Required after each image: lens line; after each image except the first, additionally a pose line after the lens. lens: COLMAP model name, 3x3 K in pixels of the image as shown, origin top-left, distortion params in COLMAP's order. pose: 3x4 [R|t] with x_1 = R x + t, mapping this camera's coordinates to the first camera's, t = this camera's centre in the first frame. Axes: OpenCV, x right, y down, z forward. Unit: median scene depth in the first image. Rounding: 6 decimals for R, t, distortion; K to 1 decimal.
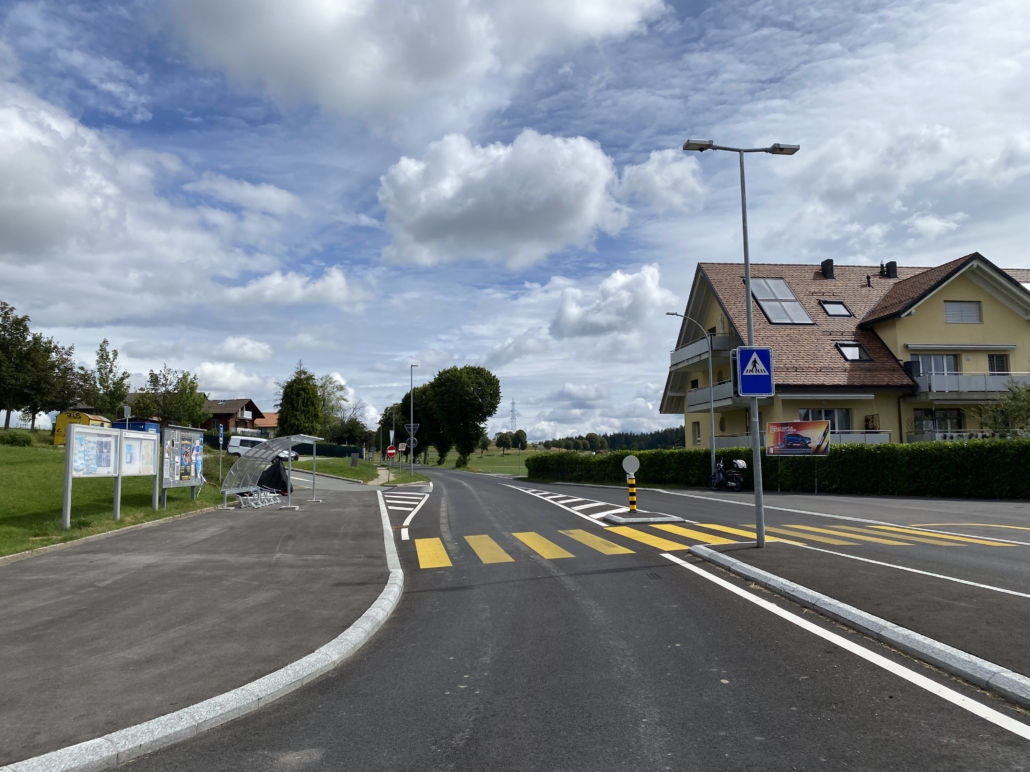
lens RADIAL K [[769.7, 0, 518.1], [0, 769.7, 386.1], [0, 0, 1]] dist [0.008490, 0.001689]
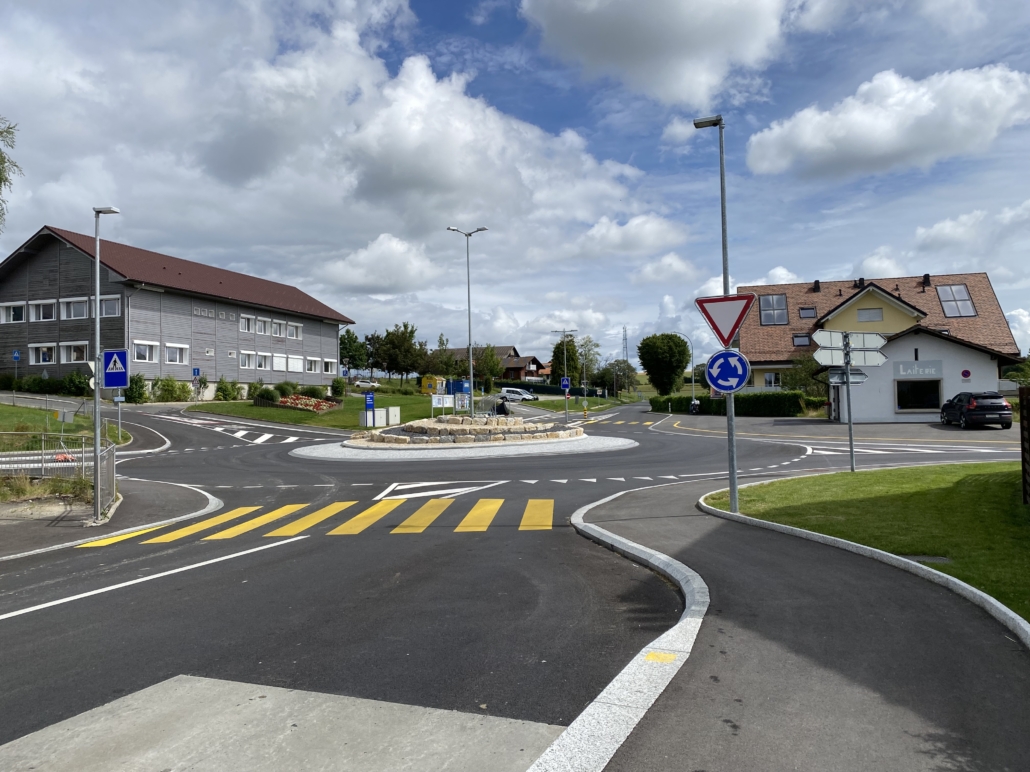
lens RADIAL K [[769.7, 0, 514.3], [0, 769.7, 384.5], [0, 0, 1]] dist [0.008490, 0.001689]
pose [[0.918084, -0.013228, -0.396164, 0.256731], [0.045385, 0.996378, 0.071908, -0.049418], [0.393778, -0.083997, 0.915360, -0.456211]]
